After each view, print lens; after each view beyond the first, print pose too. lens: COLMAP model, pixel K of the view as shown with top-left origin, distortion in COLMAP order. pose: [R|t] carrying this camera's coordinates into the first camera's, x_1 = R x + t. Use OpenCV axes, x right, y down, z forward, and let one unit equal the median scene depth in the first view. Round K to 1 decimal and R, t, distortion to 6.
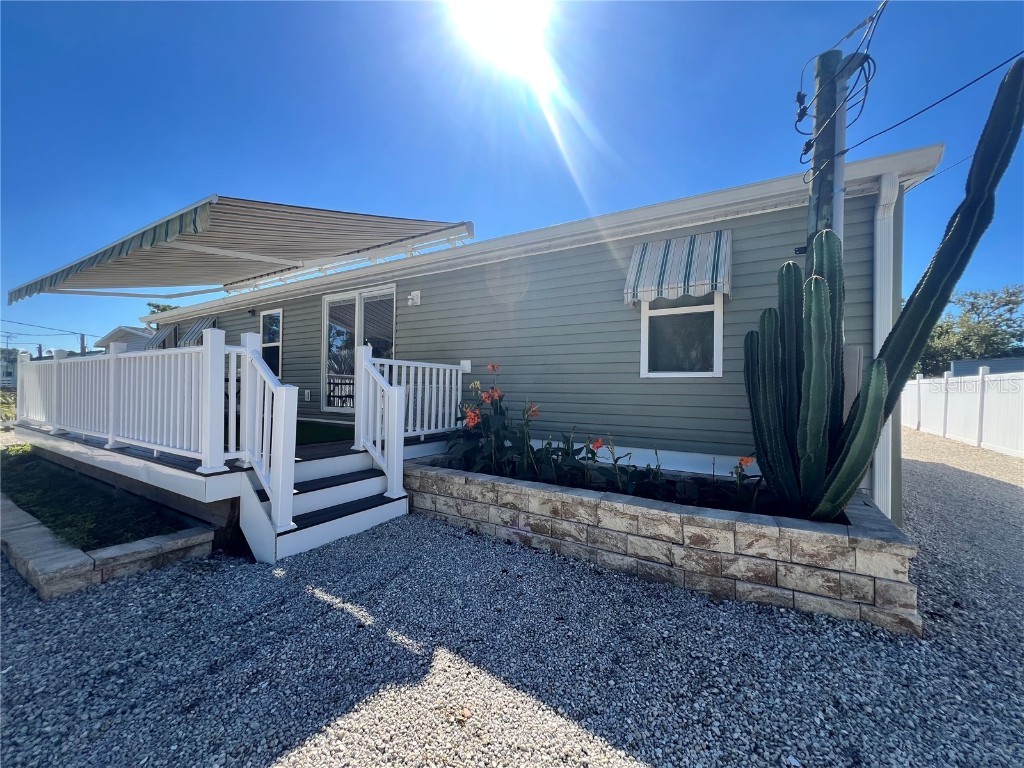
lens RADIAL K [[410.9, 0, 512.2], [0, 410.9, 385.1], [0, 0, 1]] dist [-0.004152, 0.001022]
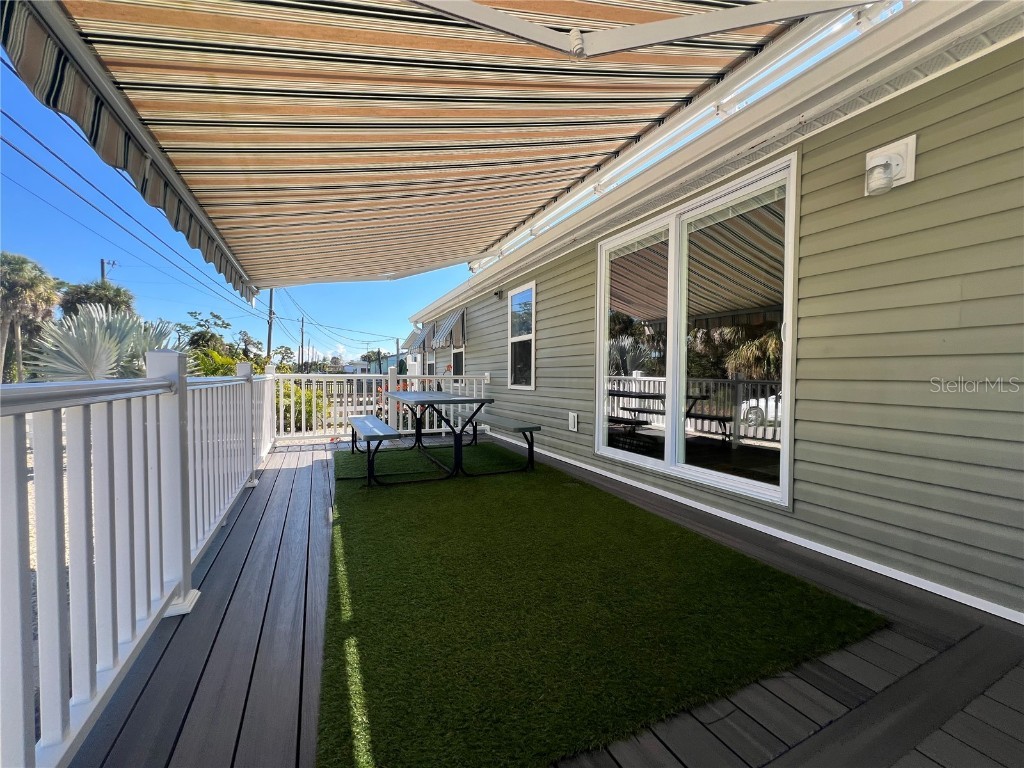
lens RADIAL K [[410.9, 0, 509.2], [0, 410.9, 389.0], [0, 0, 1]] dist [-0.004152, 0.001022]
pose [[0.831700, 0.011282, -0.555111, -0.663108], [0.011698, 0.999216, 0.037834, -0.117734], [0.555102, -0.037960, 0.830916, 1.230662]]
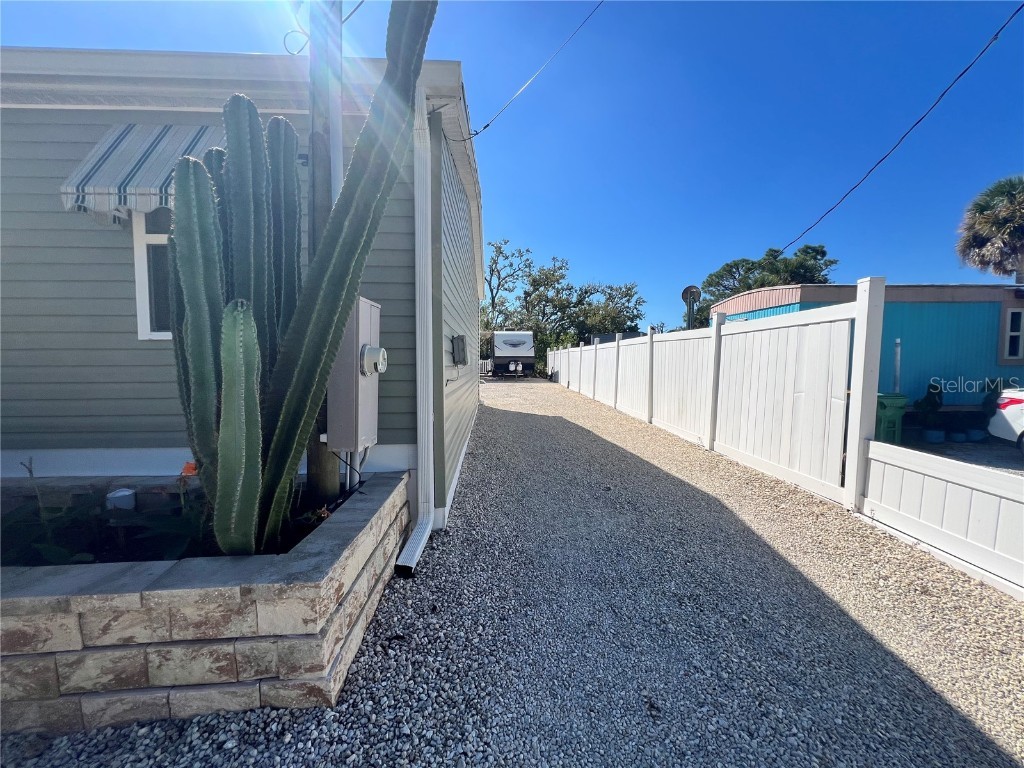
lens RADIAL K [[410.9, 0, 515.1], [0, 410.9, 384.7], [0, 0, 1]] dist [-0.004152, 0.001022]
pose [[0.824440, -0.048194, 0.563893, 0.677753], [0.006620, 0.997121, 0.075541, 0.011918], [-0.565910, -0.058546, 0.822386, 0.210258]]
